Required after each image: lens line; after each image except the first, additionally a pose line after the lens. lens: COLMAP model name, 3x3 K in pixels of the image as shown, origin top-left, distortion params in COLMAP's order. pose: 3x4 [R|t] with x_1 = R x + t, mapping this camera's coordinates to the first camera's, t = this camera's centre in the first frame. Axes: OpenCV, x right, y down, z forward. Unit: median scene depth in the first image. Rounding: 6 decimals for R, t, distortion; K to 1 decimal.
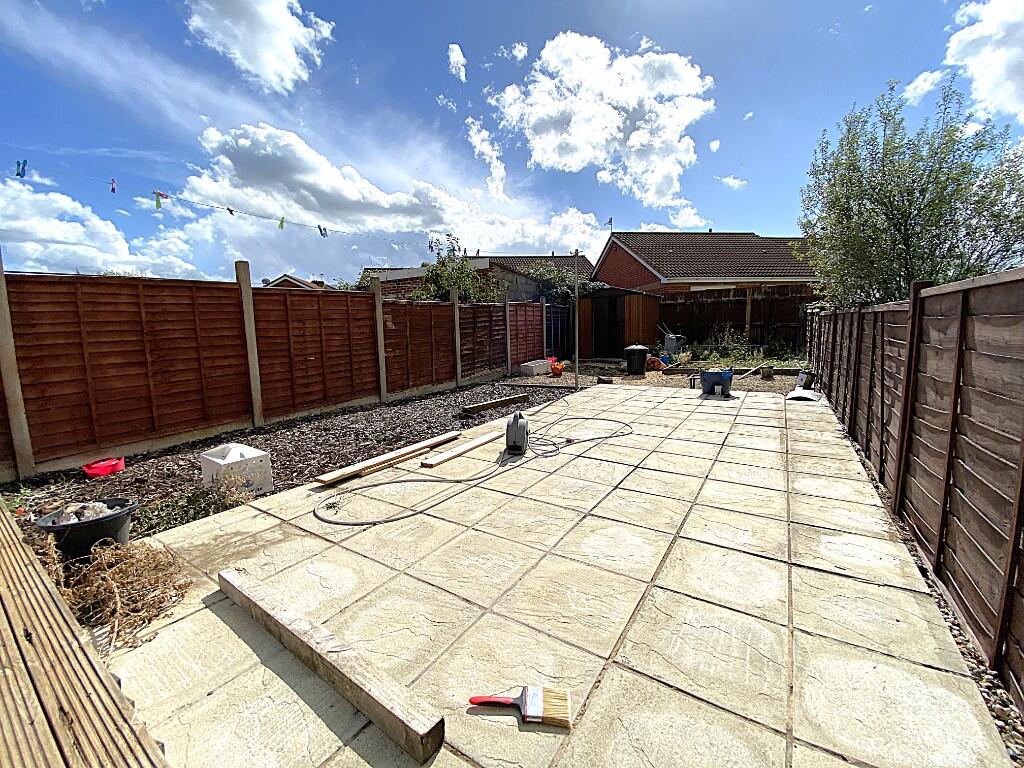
lens RADIAL K [[416.8, 0, 512.0], [0, 416.8, 384.0], [0, 0, 1]] dist [0.018253, -0.019231]
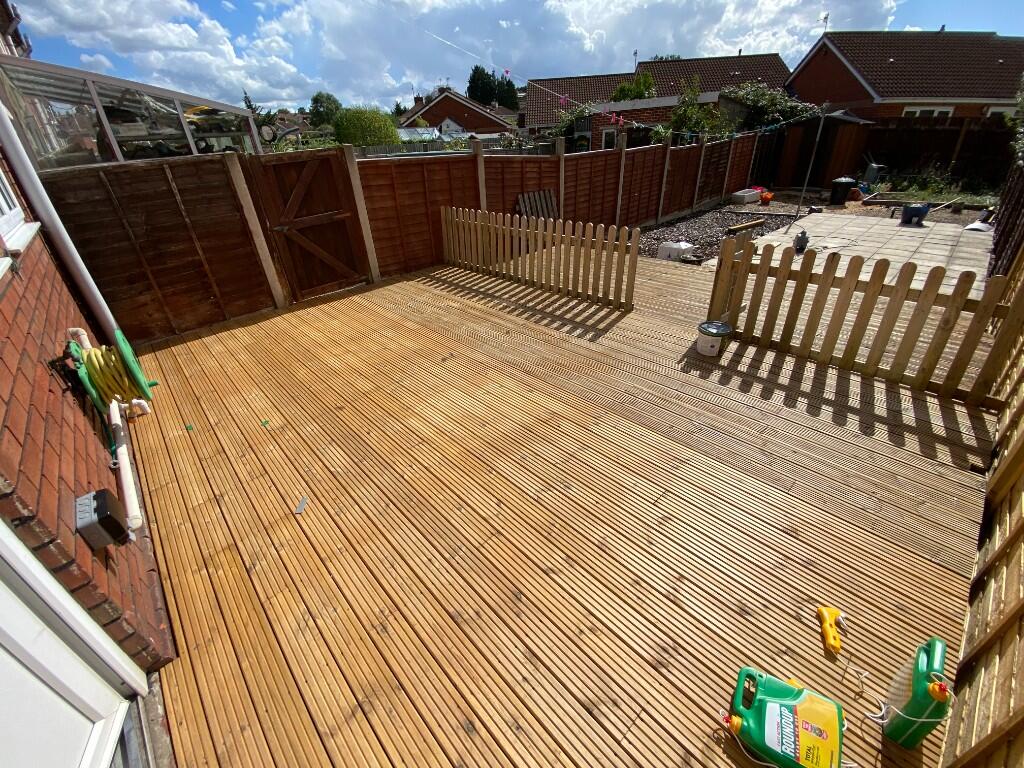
lens RADIAL K [[416.8, 0, 512.0], [0, 416.8, 384.0], [0, 0, 1]] dist [0.018253, -0.019231]
pose [[0.972041, 0.101079, -0.211941, -0.245792], [-0.009054, 0.918067, 0.396323, -0.011543], [0.234636, -0.383323, 0.893314, -0.408809]]
